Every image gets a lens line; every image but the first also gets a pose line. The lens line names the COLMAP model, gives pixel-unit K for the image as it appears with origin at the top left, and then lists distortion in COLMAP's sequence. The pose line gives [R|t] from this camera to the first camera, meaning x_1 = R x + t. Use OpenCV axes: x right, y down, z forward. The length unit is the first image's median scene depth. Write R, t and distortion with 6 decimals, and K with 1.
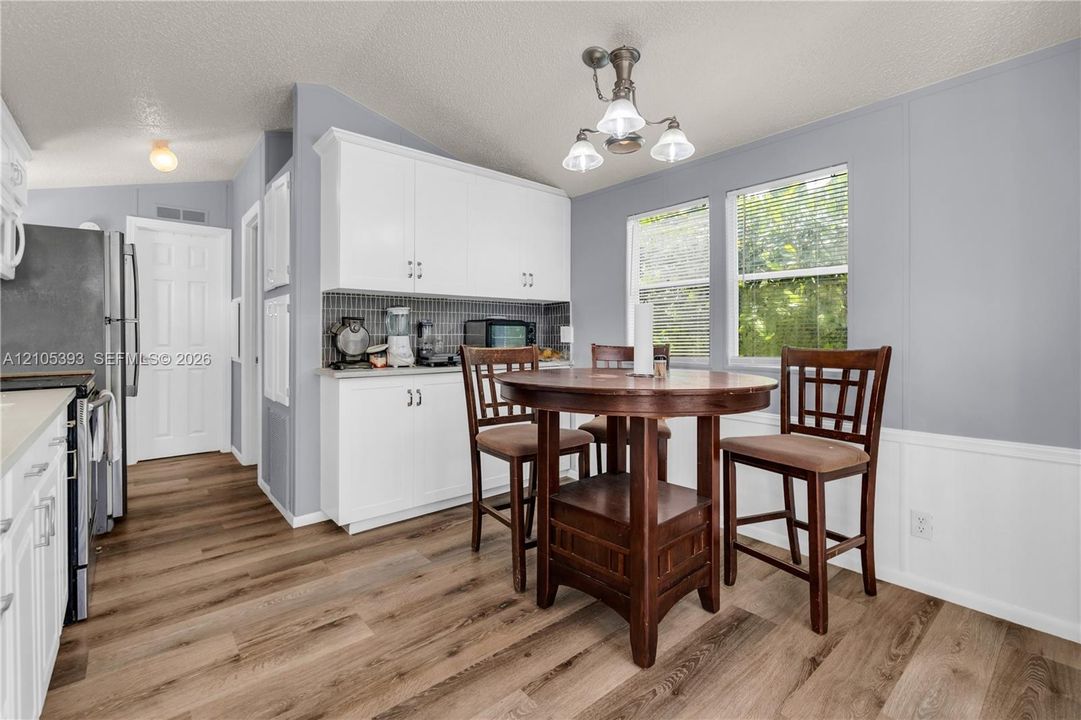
lens RADIAL K [[475.2, 0, 519.9], [0, 475.2, 348.0], [0, 0, 1]] dist [-0.015775, 0.000359]
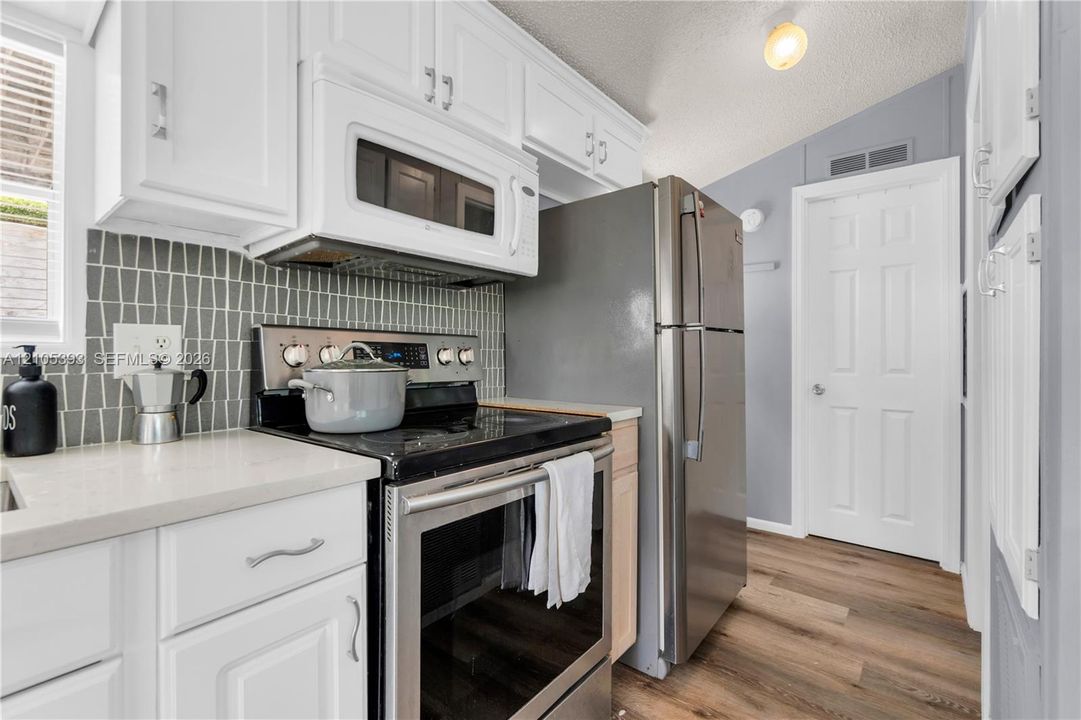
lens RADIAL K [[475.2, 0, 519.9], [0, 475.2, 348.0], [0, 0, 1]] dist [-0.015775, 0.000359]
pose [[0.181128, -0.014091, -0.983359, -0.194114], [-0.030651, 0.999331, -0.019965, -0.009893], [0.982982, 0.033757, 0.180574, 0.440495]]
